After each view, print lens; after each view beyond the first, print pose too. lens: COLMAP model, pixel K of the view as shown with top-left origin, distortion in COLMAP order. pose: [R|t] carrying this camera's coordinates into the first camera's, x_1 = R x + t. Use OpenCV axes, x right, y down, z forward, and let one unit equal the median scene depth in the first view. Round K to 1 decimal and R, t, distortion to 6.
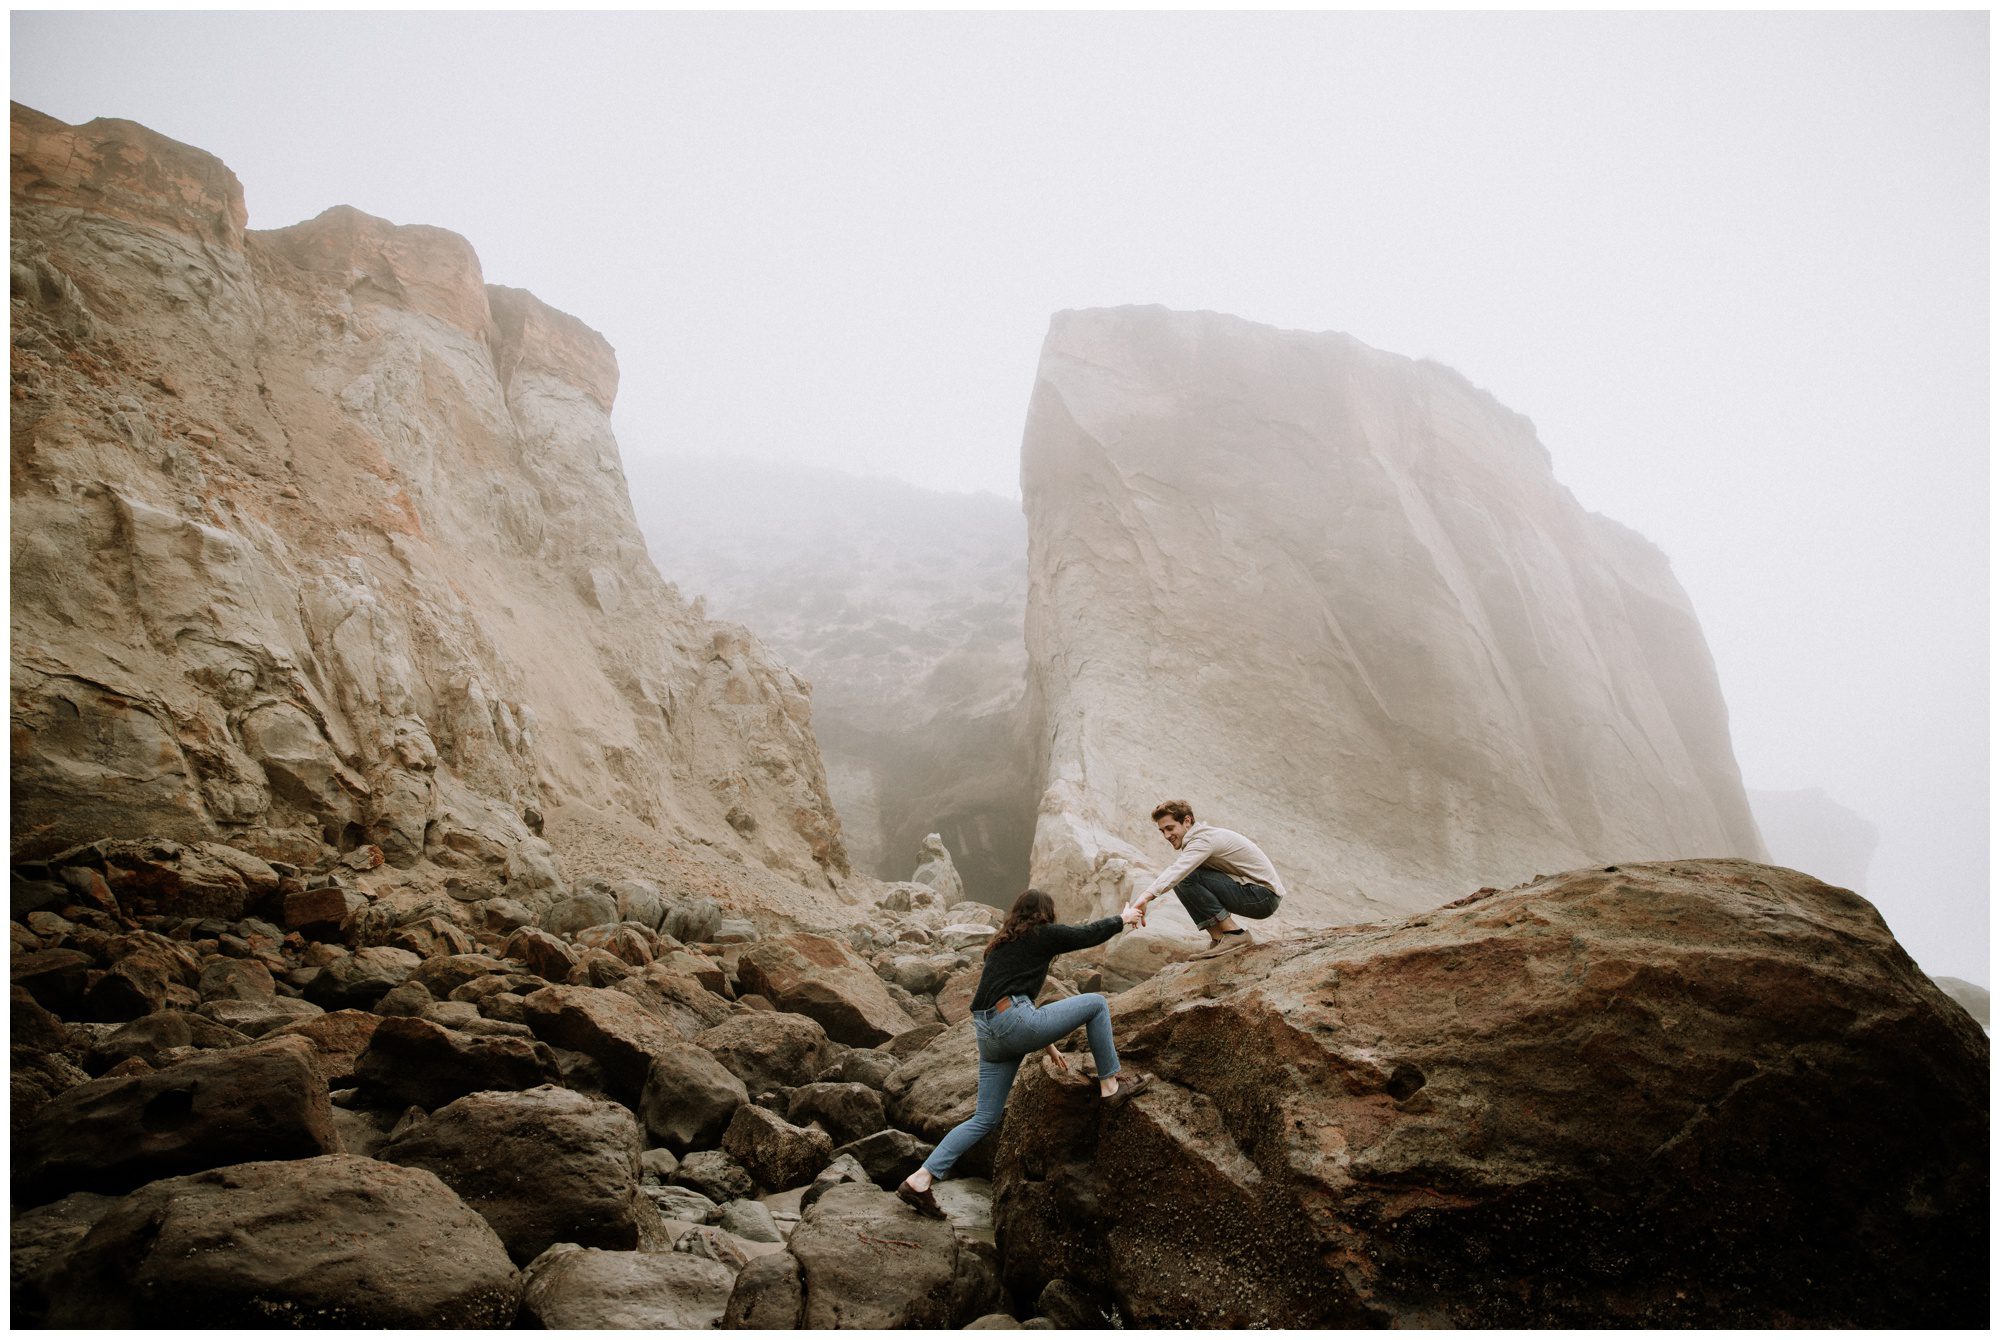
lens RADIAL K [[1357.8, 0, 996.8], [0, 1357.8, 669.3], [0, 0, 1]] dist [-0.113978, 0.099795]
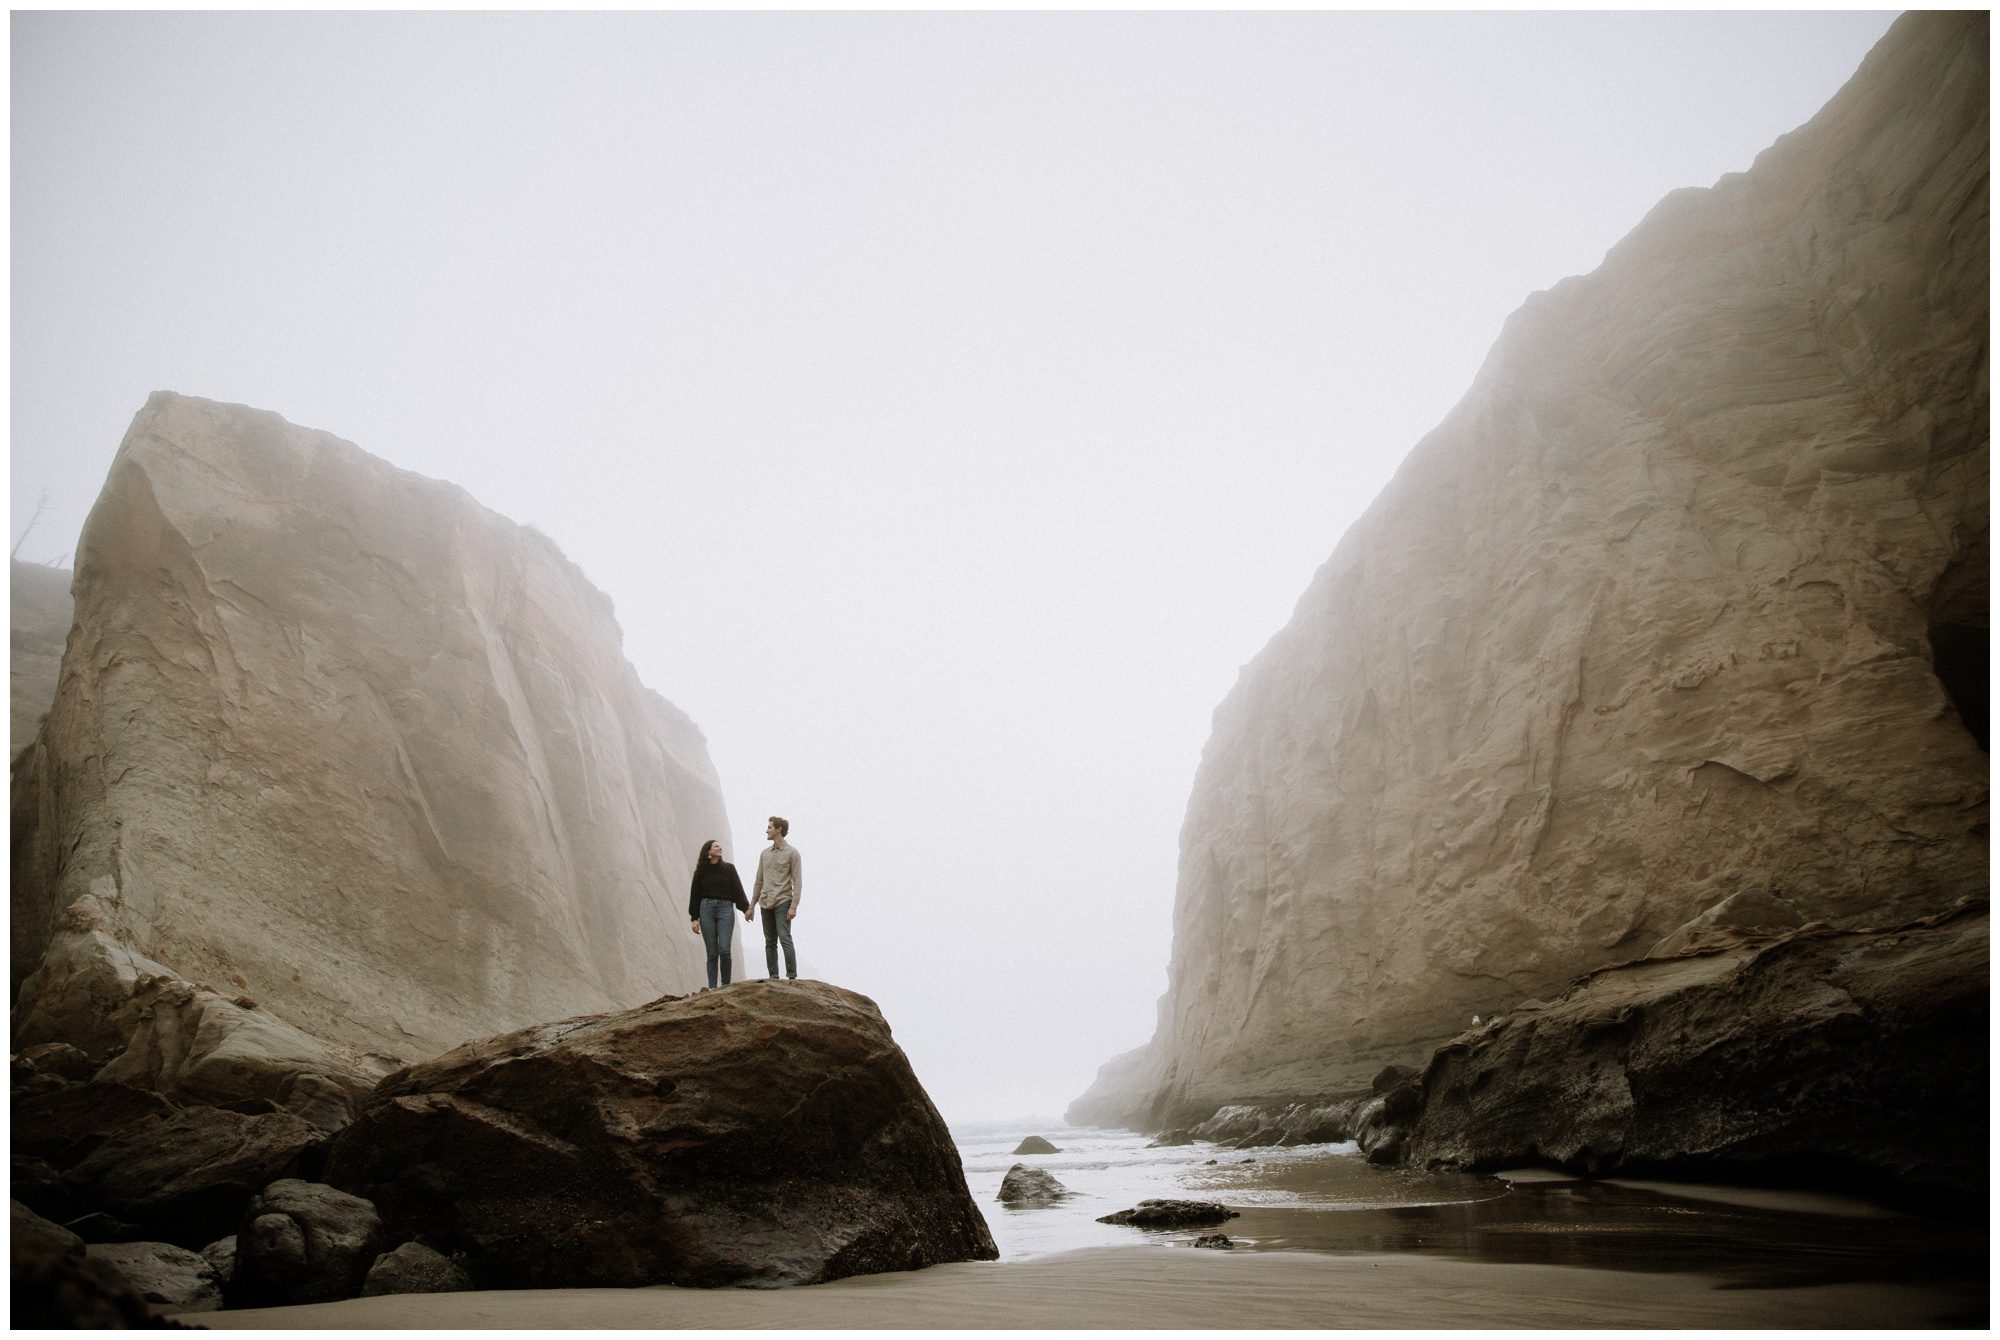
lens RADIAL K [[1357.8, 0, 996.8], [0, 1357.8, 669.3], [0, 0, 1]] dist [-0.113978, 0.099795]
pose [[0.760179, 0.168339, 0.627526, -0.061287], [-0.101527, 0.984764, -0.141182, -0.005461], [-0.641732, 0.043613, 0.765688, -0.076458]]
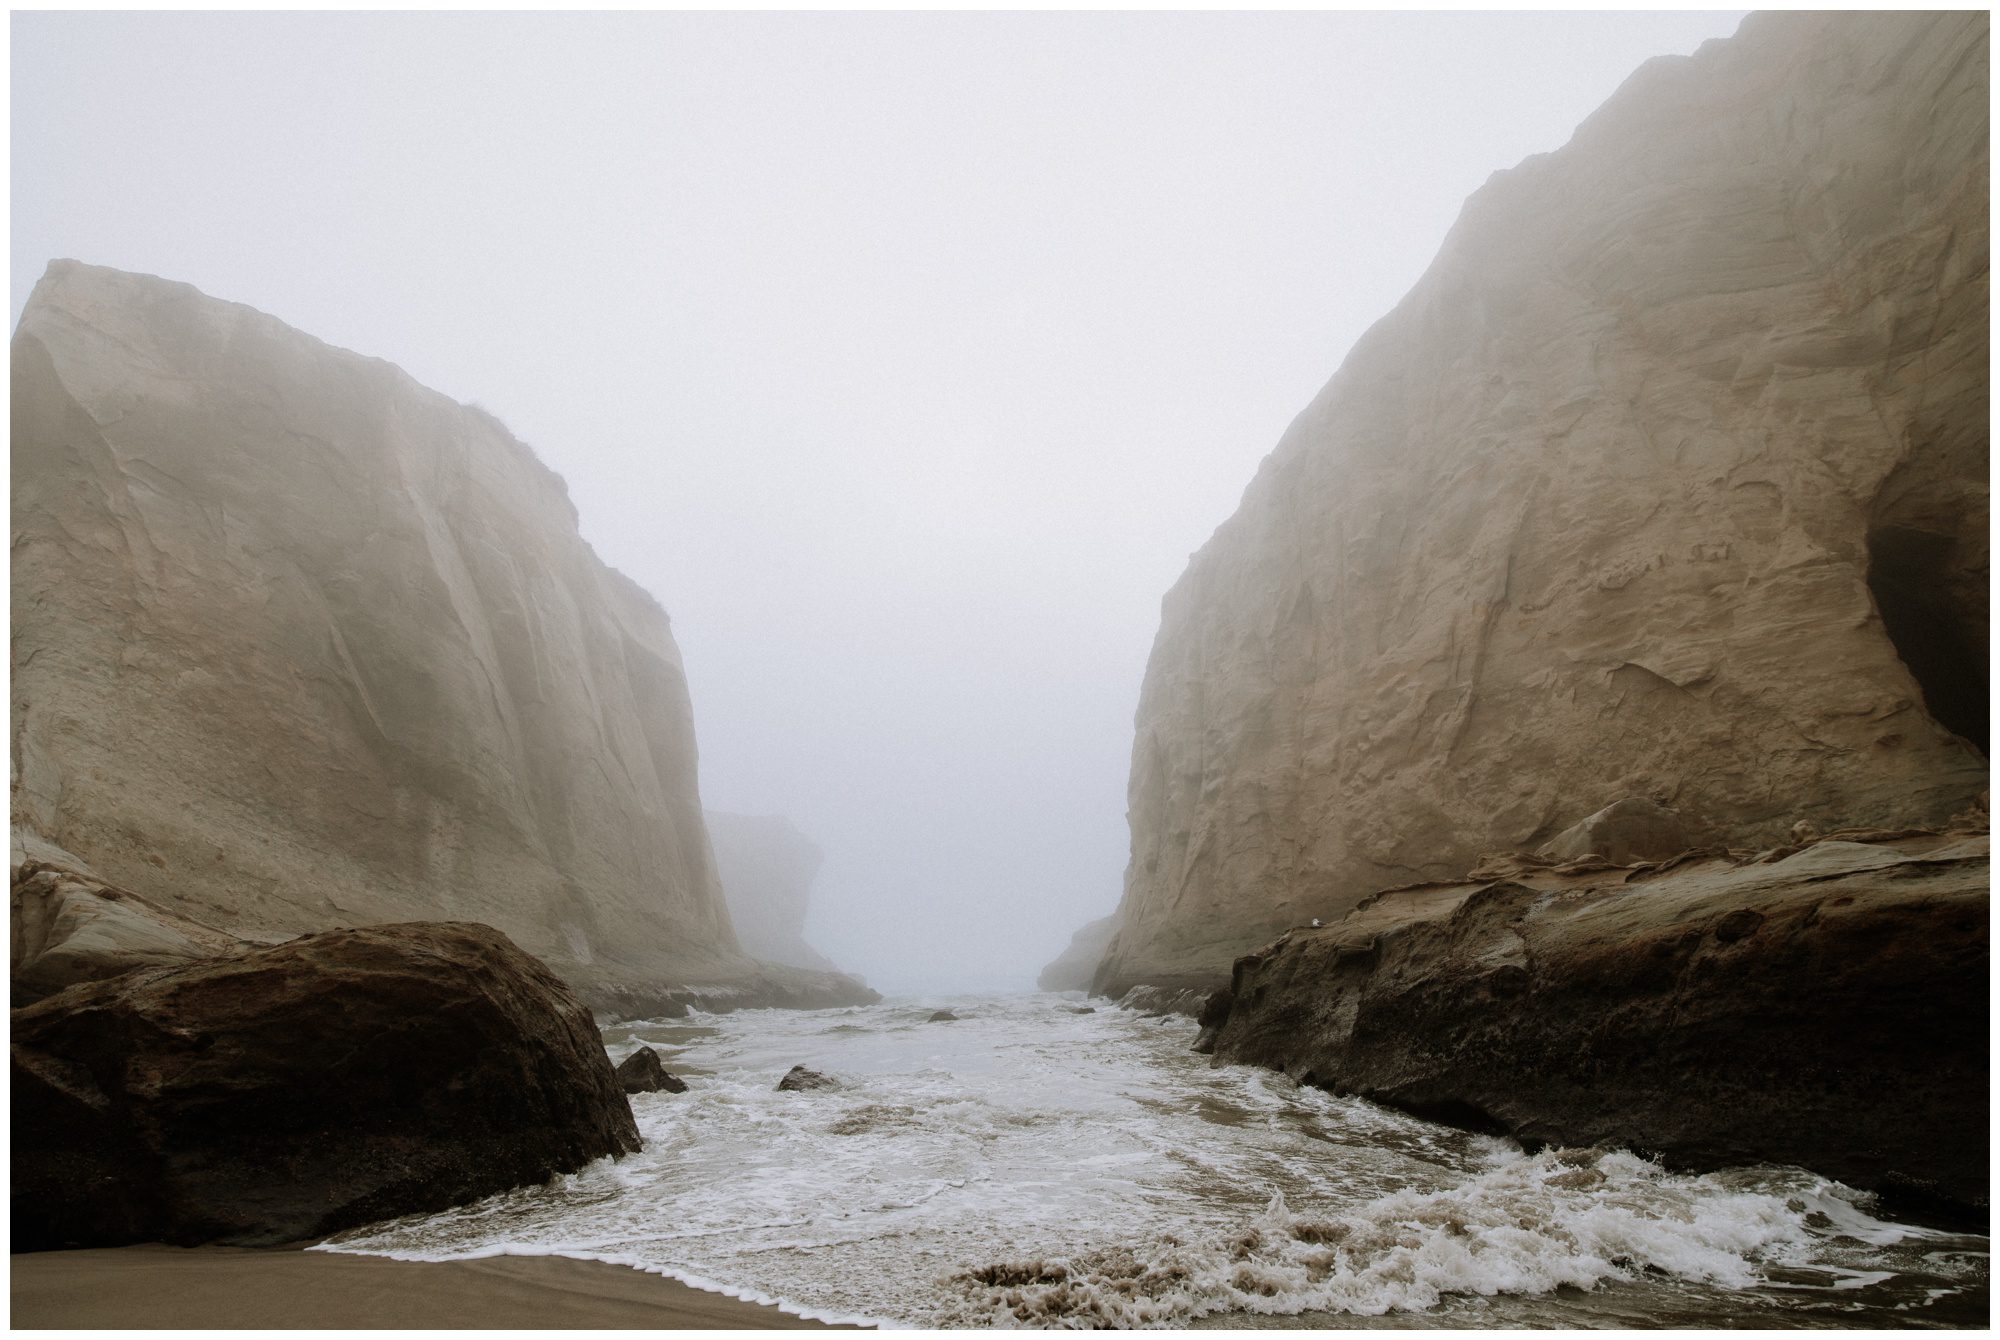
lens RADIAL K [[1322.9, 0, 996.0], [0, 1322.9, 670.2], [0, 0, 1]] dist [0.016032, -0.002754]
pose [[0.764547, 0.117262, 0.633811, -0.010679], [-0.115880, 0.992297, -0.043804, -0.028132], [-0.634066, -0.039956, 0.772246, -0.121187]]
